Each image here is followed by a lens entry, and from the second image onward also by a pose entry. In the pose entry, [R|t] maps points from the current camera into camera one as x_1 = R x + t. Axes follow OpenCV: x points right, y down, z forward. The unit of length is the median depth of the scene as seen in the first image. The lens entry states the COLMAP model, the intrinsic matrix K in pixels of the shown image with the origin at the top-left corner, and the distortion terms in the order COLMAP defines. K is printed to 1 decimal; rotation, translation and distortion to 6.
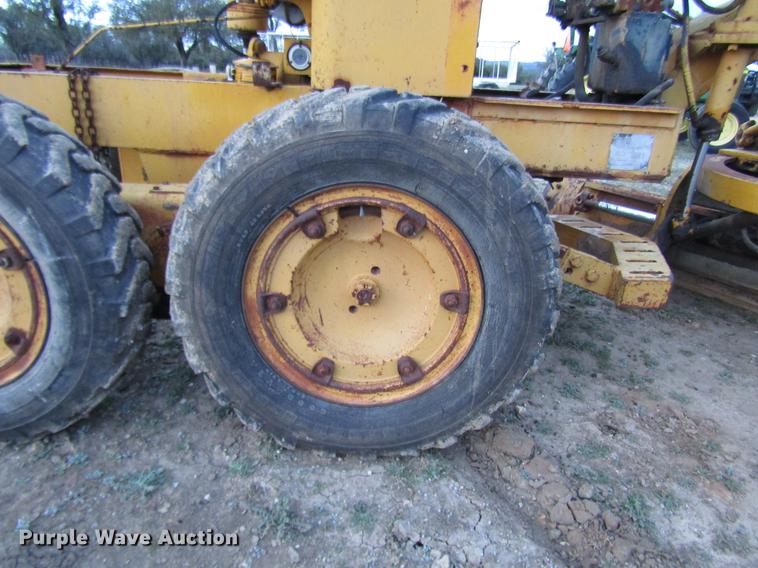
lens RADIAL K [[567.1, 0, 378.9], [0, 567.1, 282.7], [0, 0, 1]] dist [-0.003062, 0.003548]
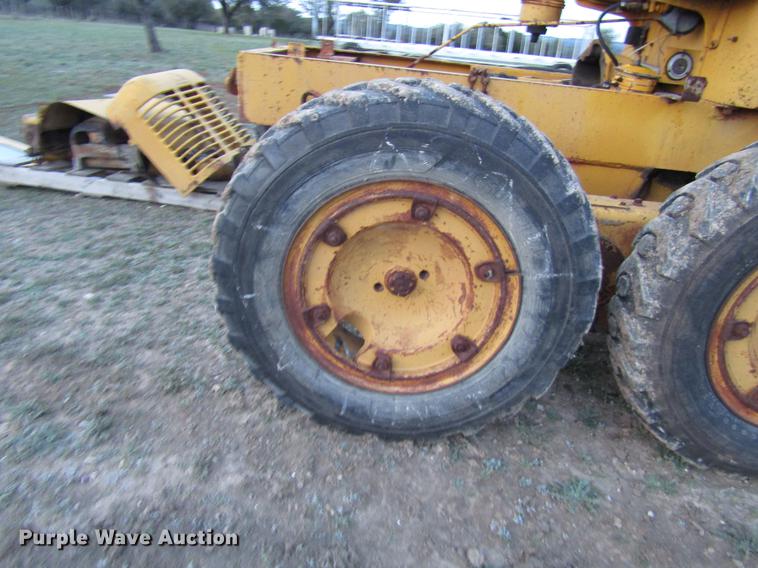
lens RADIAL K [[567.1, 0, 378.3], [0, 567.1, 288.4], [0, 0, 1]] dist [-0.003062, 0.003548]
pose [[0.997707, 0.064484, -0.020552, -0.772893], [-0.063249, 0.996429, 0.055934, -0.050817], [0.024086, -0.054505, 0.998223, -0.009333]]
